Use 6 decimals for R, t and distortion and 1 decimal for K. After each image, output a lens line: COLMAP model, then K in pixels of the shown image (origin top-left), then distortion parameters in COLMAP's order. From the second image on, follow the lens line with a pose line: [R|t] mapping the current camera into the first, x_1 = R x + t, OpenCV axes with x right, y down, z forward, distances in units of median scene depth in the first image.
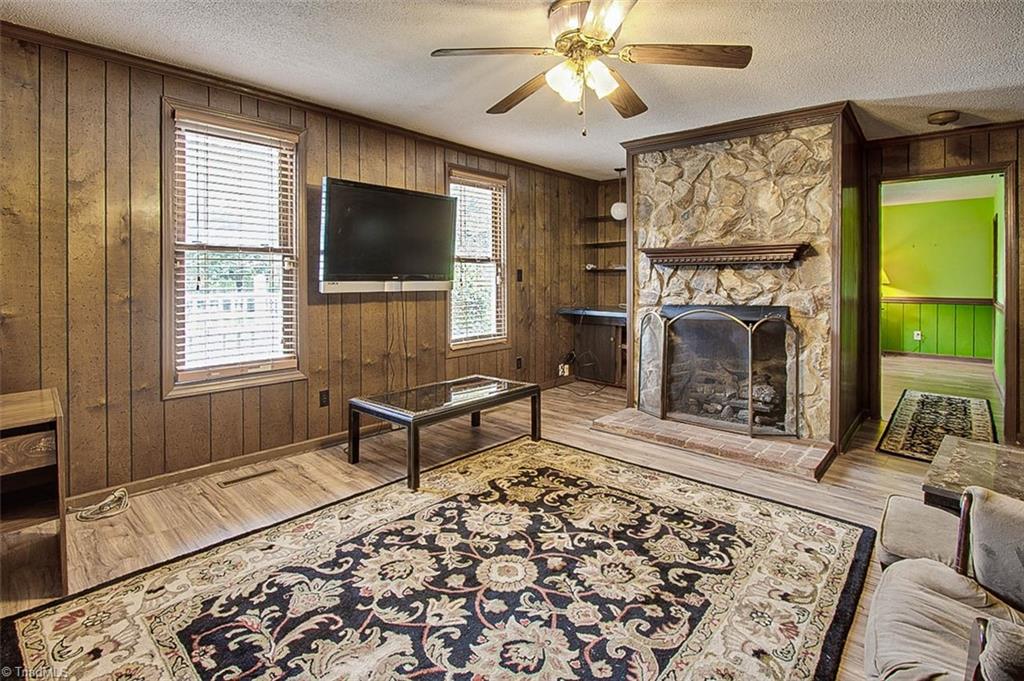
lens RADIAL K [[497.2, 0, 504.8], [0, 497.2, 281.1], [0, 0, 1]] dist [-0.026137, 0.003444]
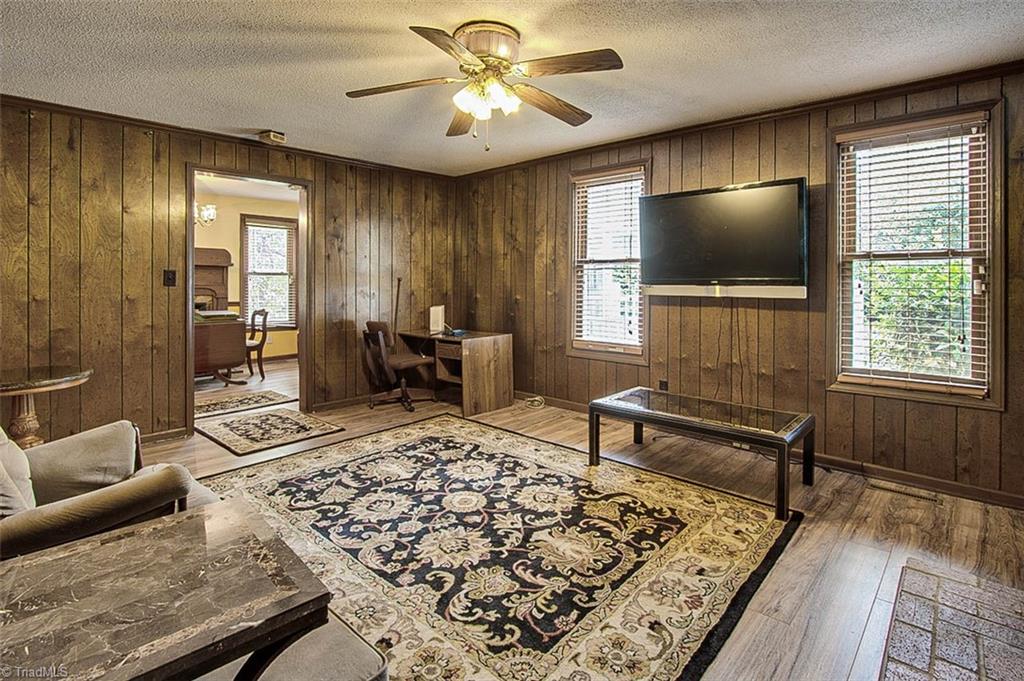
lens RADIAL K [[497.2, 0, 513.2], [0, 497.2, 285.0], [0, 0, 1]] dist [-0.026137, 0.003444]
pose [[-0.004231, 0.006630, -0.999969, 0.940696], [-0.010479, 0.999923, 0.006674, -0.004315], [0.999936, 0.010507, -0.004161, 0.793694]]
